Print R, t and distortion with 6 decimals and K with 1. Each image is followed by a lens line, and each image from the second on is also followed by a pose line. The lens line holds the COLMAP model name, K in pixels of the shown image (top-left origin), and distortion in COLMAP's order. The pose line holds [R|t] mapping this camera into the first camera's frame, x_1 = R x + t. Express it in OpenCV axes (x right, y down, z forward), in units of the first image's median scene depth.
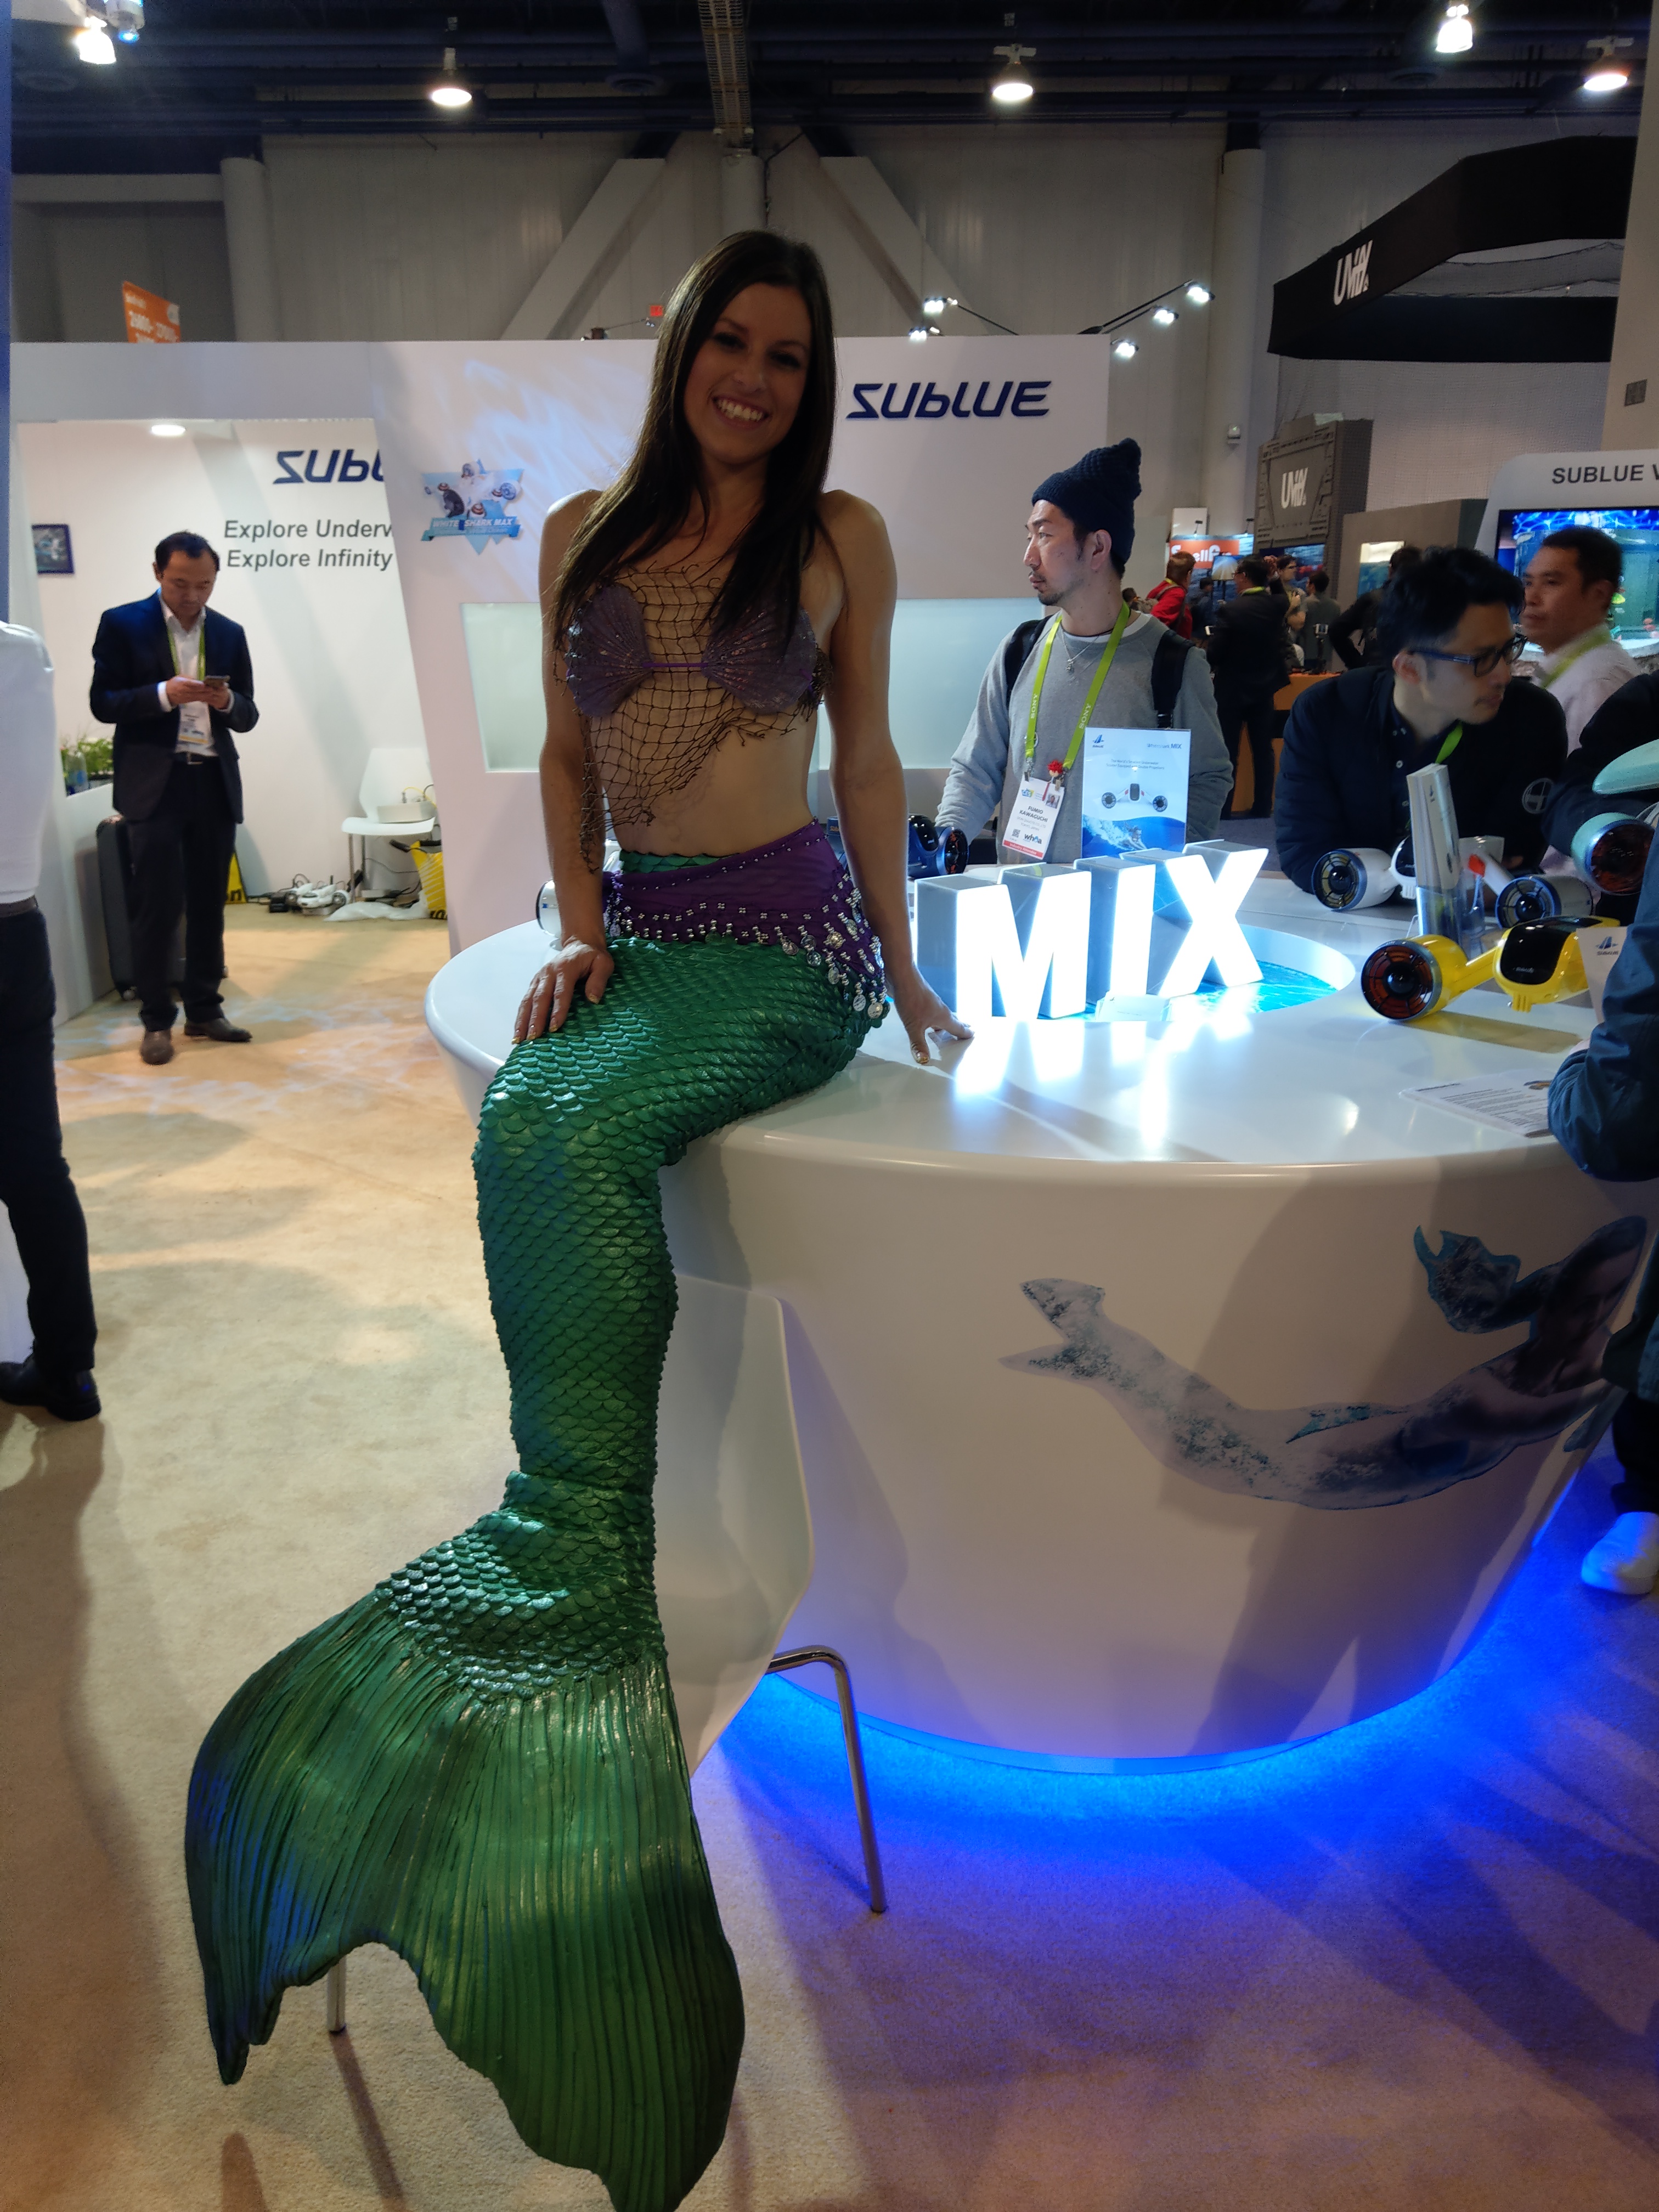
lens RADIAL K [[1854.3, 0, 829.5], [0, 1854.3, 1106.0], [0, 0, 1]] dist [0.194240, -0.186244]
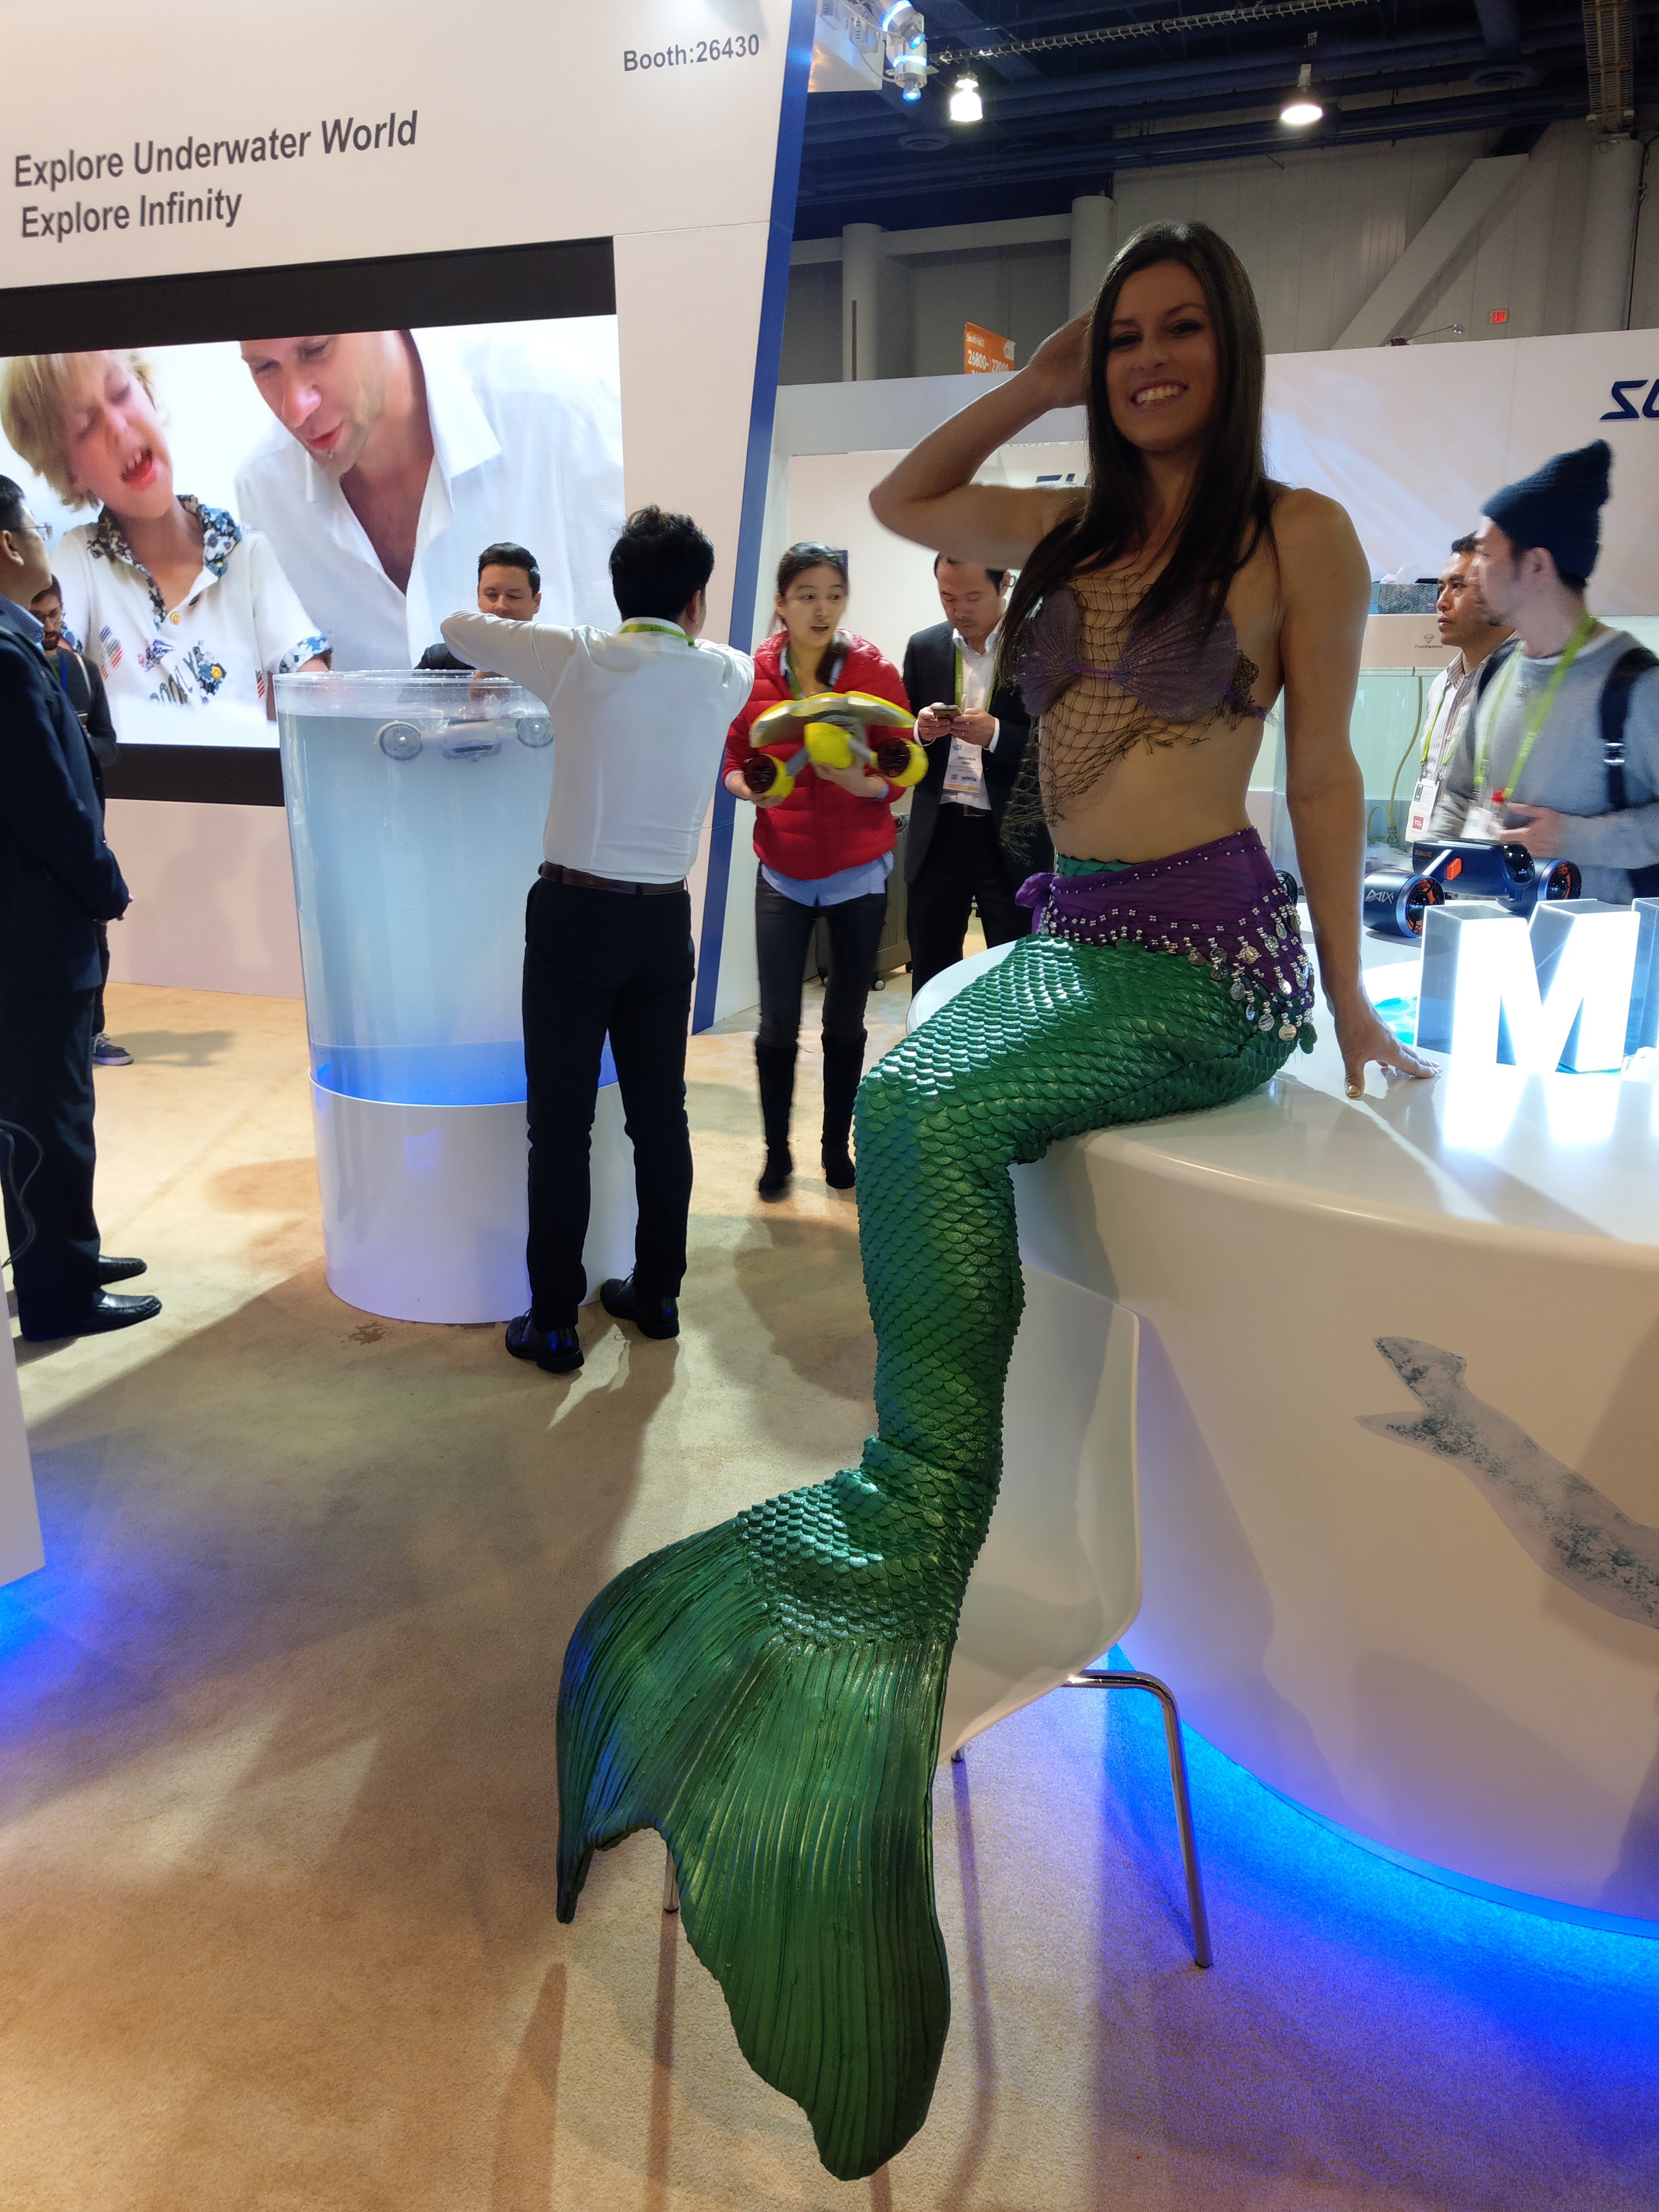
lens RADIAL K [[1859.1, 0, 829.5], [0, 1859.1, 1106.0], [0, 0, 1]] dist [0.119764, 0.004550]
pose [[0.923338, 0.122362, -0.363971, 0.173275], [-0.125310, 0.991995, 0.015603, -0.000318], [0.362966, 0.031203, 0.931280, 0.020813]]
